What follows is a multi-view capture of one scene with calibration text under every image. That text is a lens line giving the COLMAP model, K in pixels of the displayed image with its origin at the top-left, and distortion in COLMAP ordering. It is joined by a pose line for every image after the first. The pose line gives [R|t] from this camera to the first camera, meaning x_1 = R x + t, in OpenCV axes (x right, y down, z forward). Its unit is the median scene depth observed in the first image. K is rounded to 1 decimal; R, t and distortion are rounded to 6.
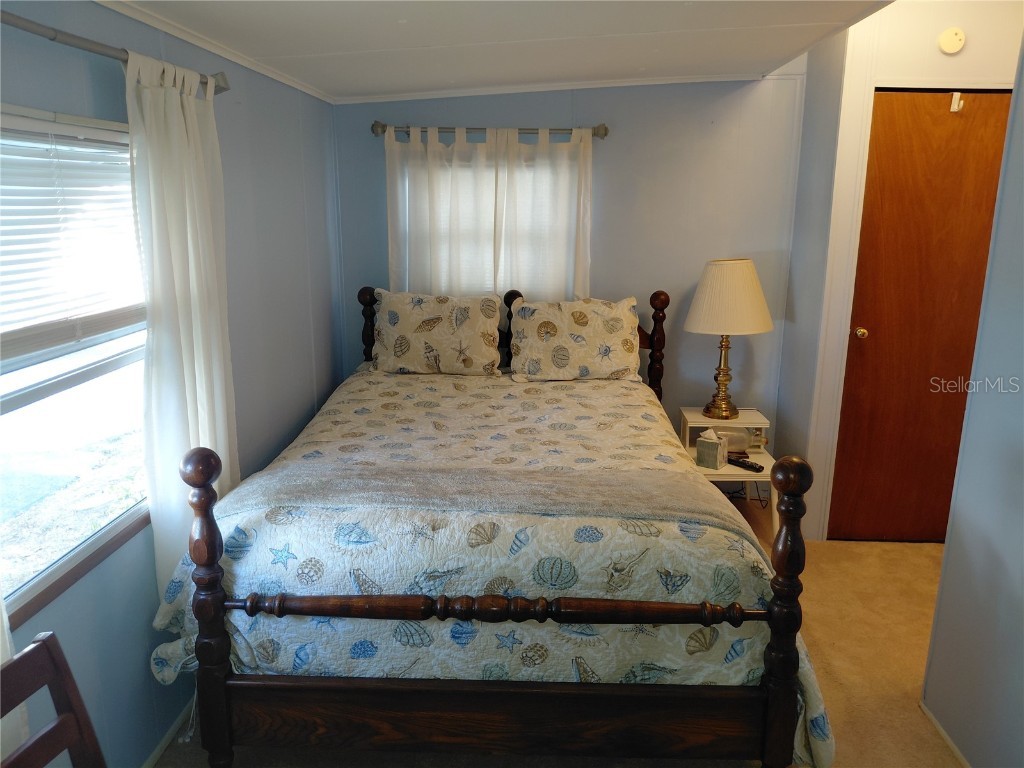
lens RADIAL K [[758.0, 0, 513.3], [0, 758.0, 381.1], [0, 0, 1]] dist [0.053562, -0.102315]
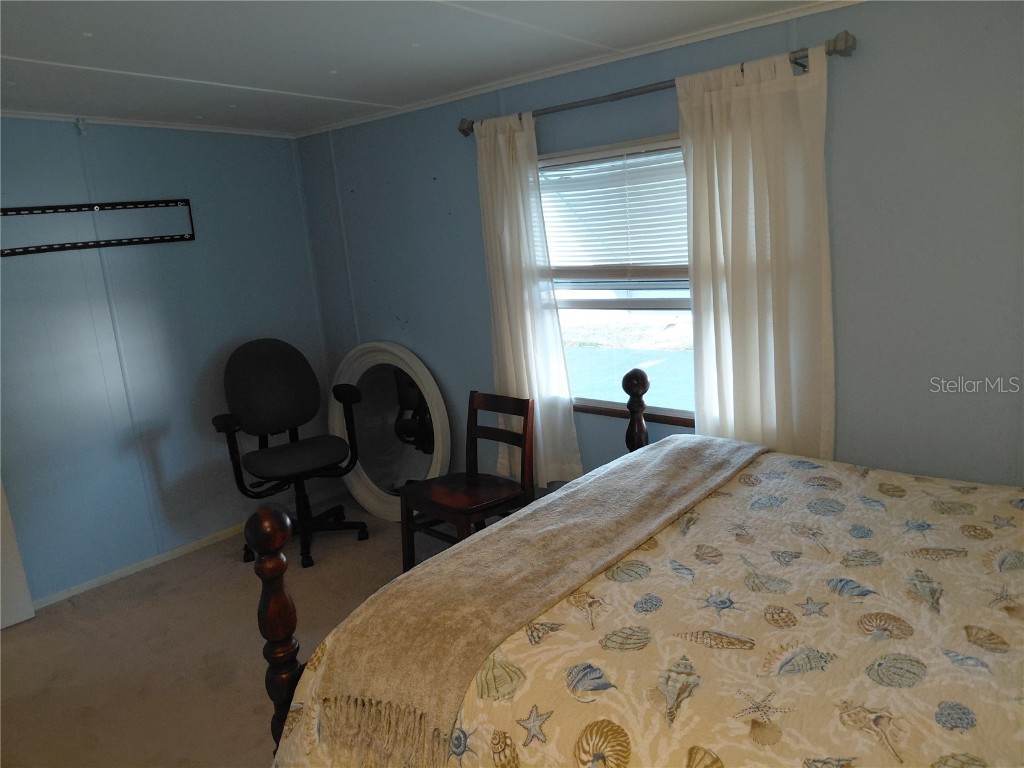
lens RADIAL K [[758.0, 0, 513.3], [0, 758.0, 383.9], [0, 0, 1]] dist [0.053562, -0.102315]
pose [[-0.635570, 0.212184, -0.742313, 0.545621], [-0.093961, 0.933085, 0.347164, -0.246385], [0.766304, 0.290396, -0.573105, 1.150707]]
